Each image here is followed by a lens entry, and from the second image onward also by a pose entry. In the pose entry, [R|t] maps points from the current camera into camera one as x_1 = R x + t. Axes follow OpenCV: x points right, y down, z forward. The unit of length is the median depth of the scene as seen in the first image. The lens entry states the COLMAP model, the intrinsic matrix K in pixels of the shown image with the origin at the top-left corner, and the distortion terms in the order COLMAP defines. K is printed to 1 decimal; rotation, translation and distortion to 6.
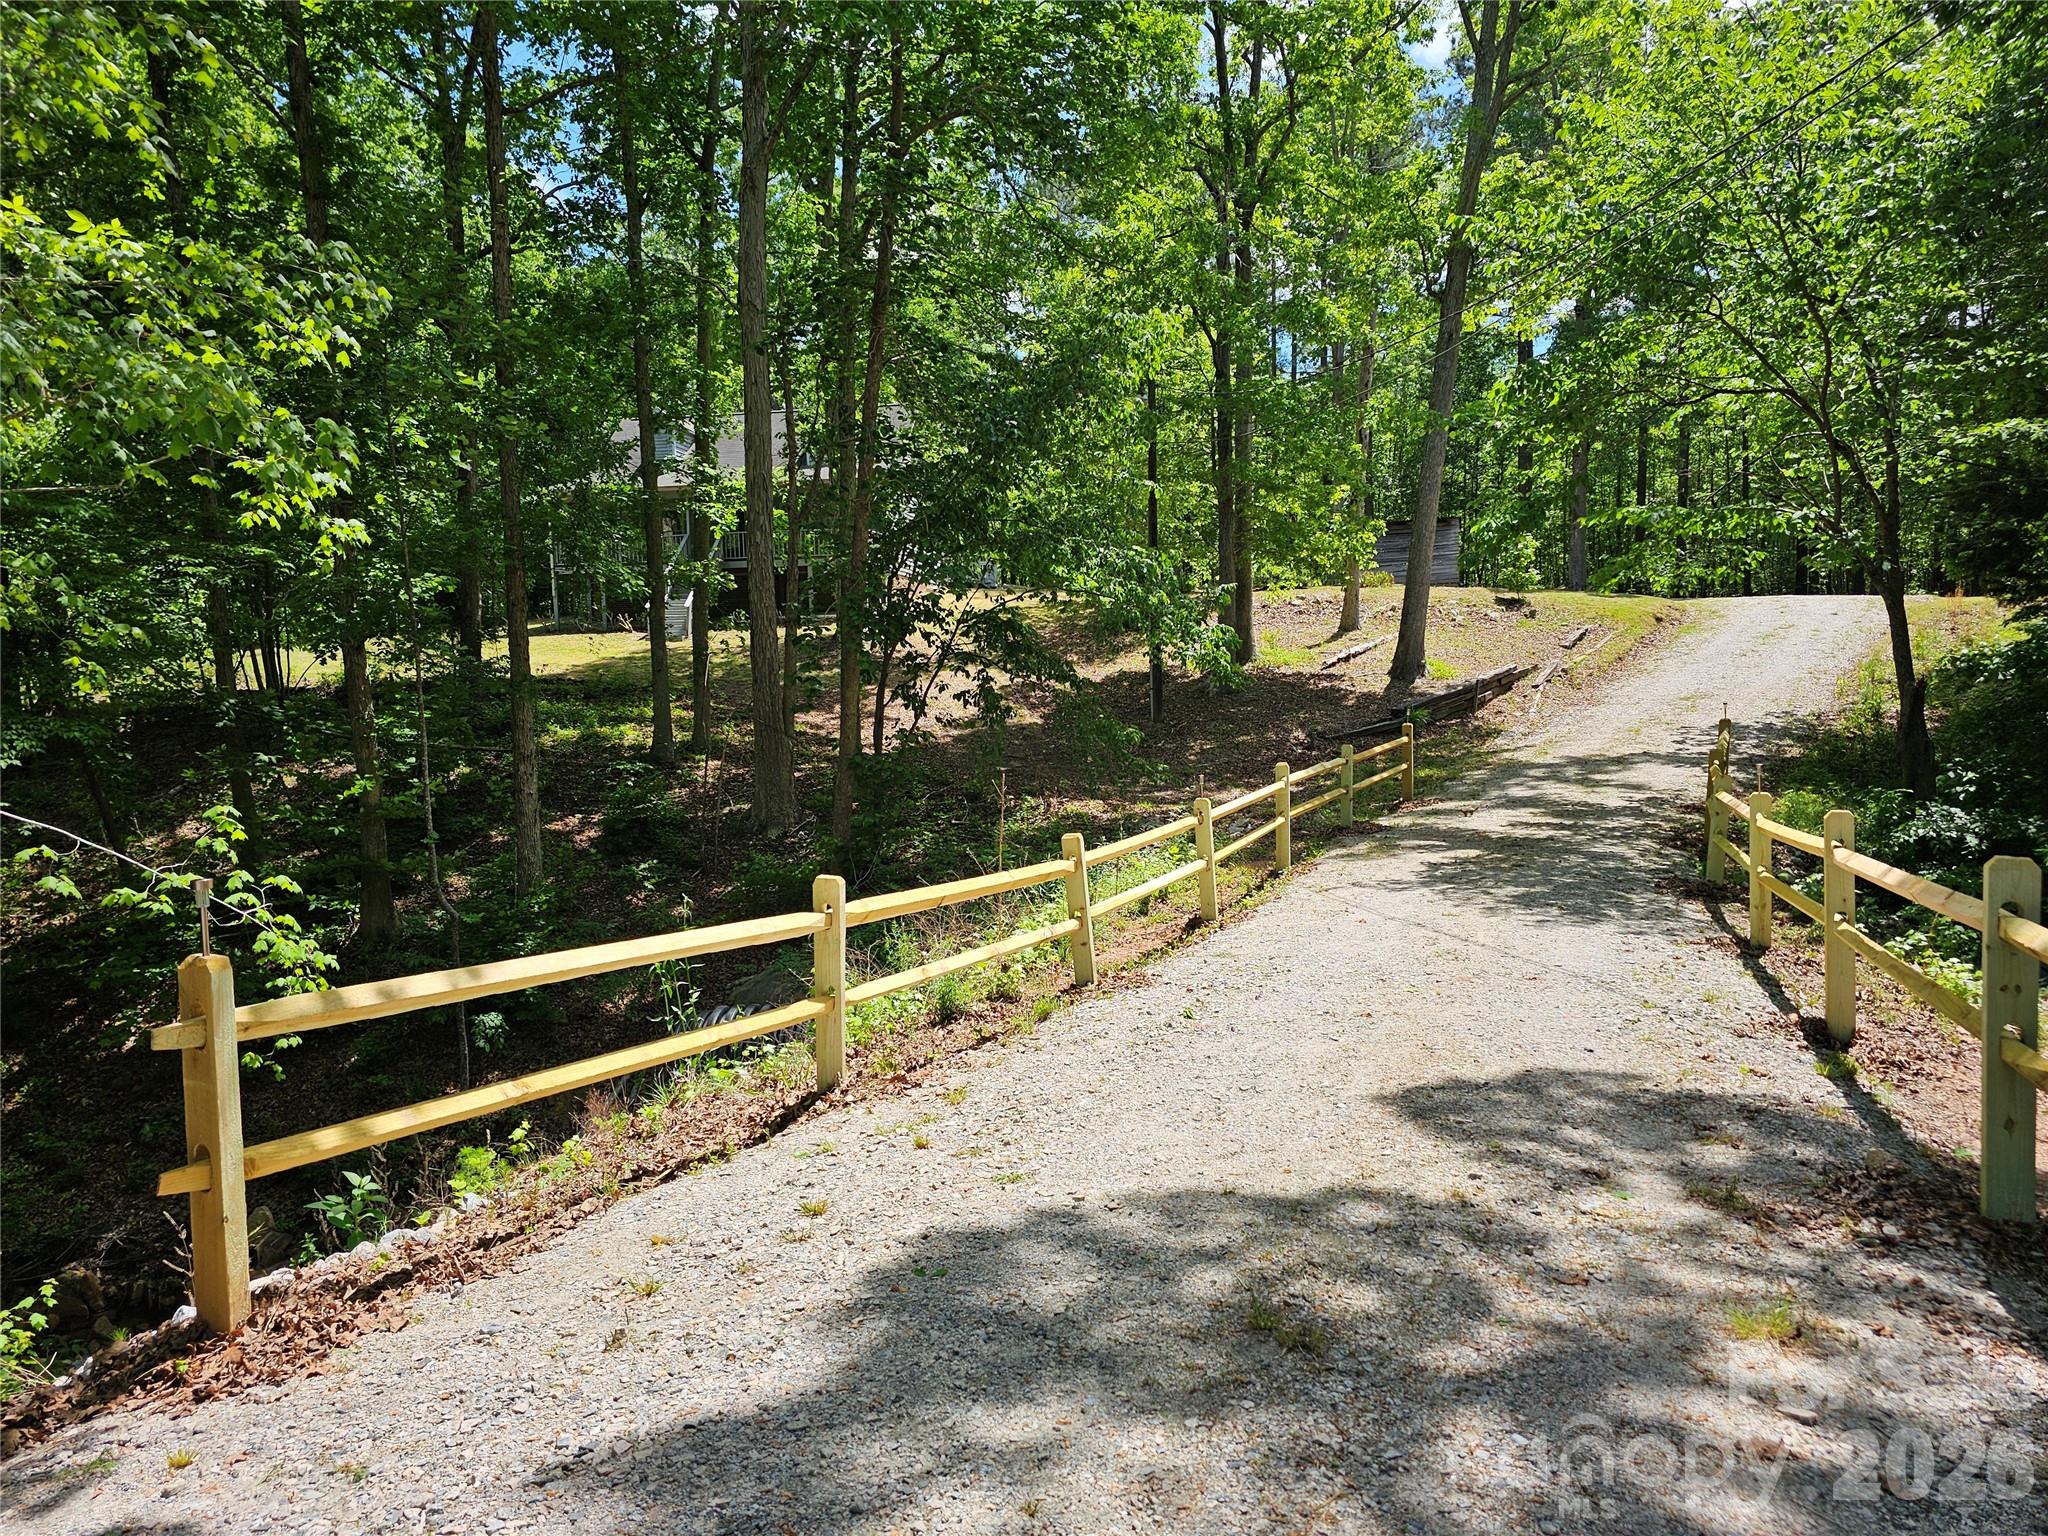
lens RADIAL K [[1359.5, 0, 1018.0], [0, 1359.5, 765.3], [0, 0, 1]] dist [0.039637, -0.040100]
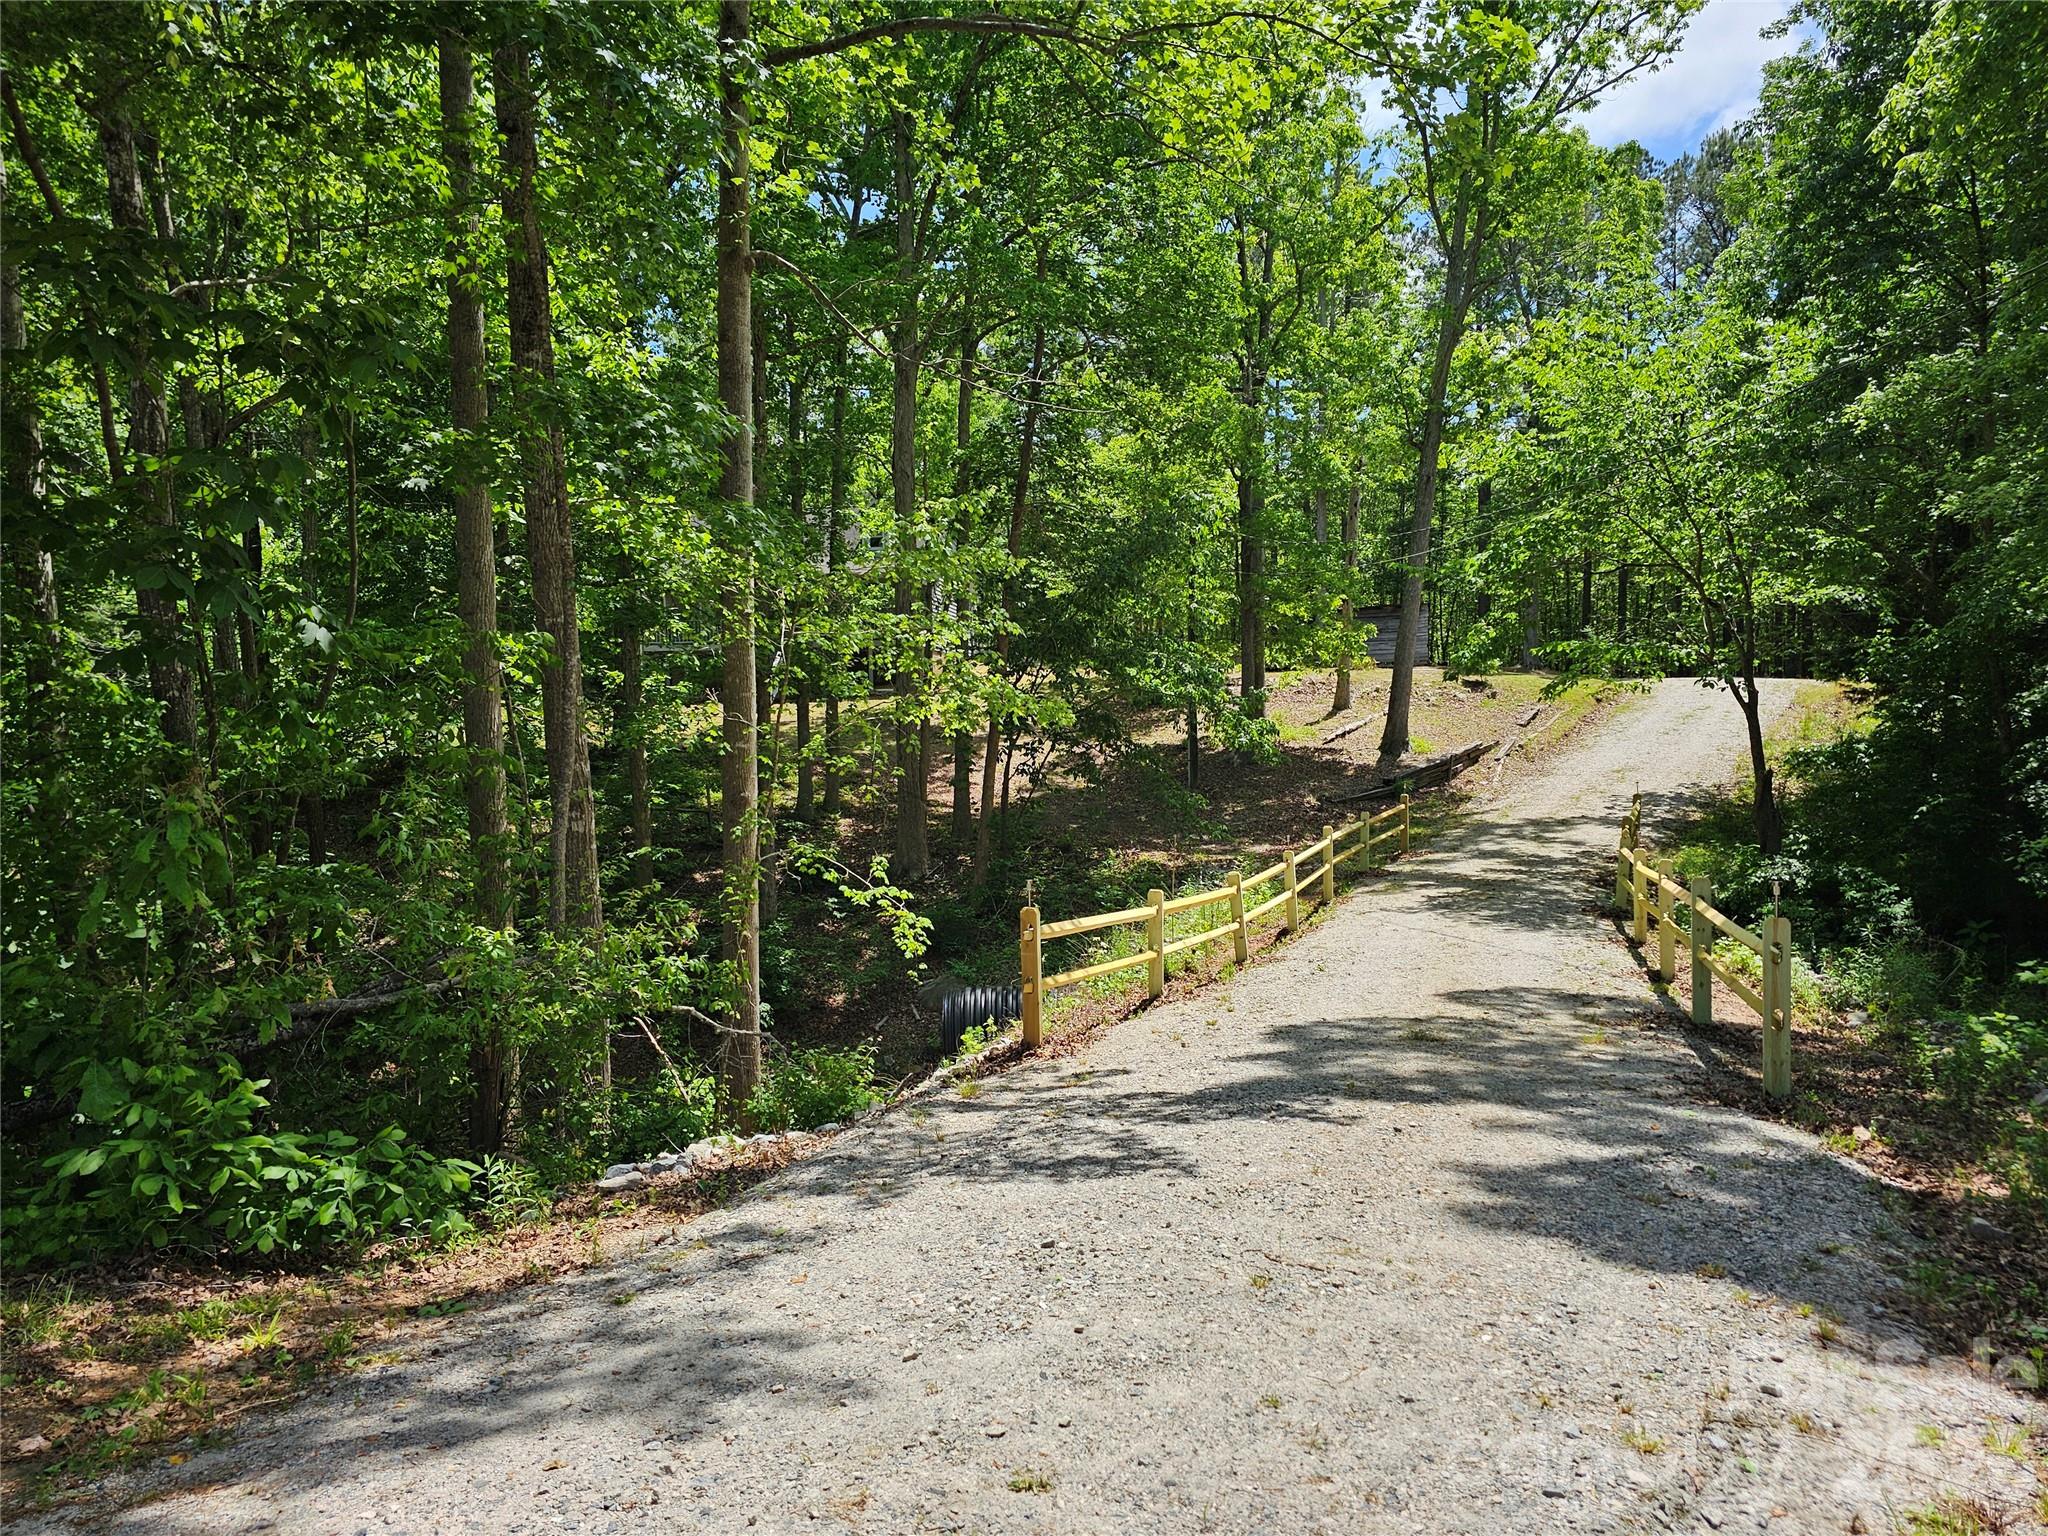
lens RADIAL K [[1359.5, 0, 1030.7], [0, 1359.5, 772.3], [0, 0, 1]] dist [0.039637, -0.040100]
pose [[0.999359, 0.005333, 0.035397, -0.123199], [-0.004184, 0.999464, -0.032460, -0.007528], [-0.035552, 0.032291, 0.998846, -0.306980]]
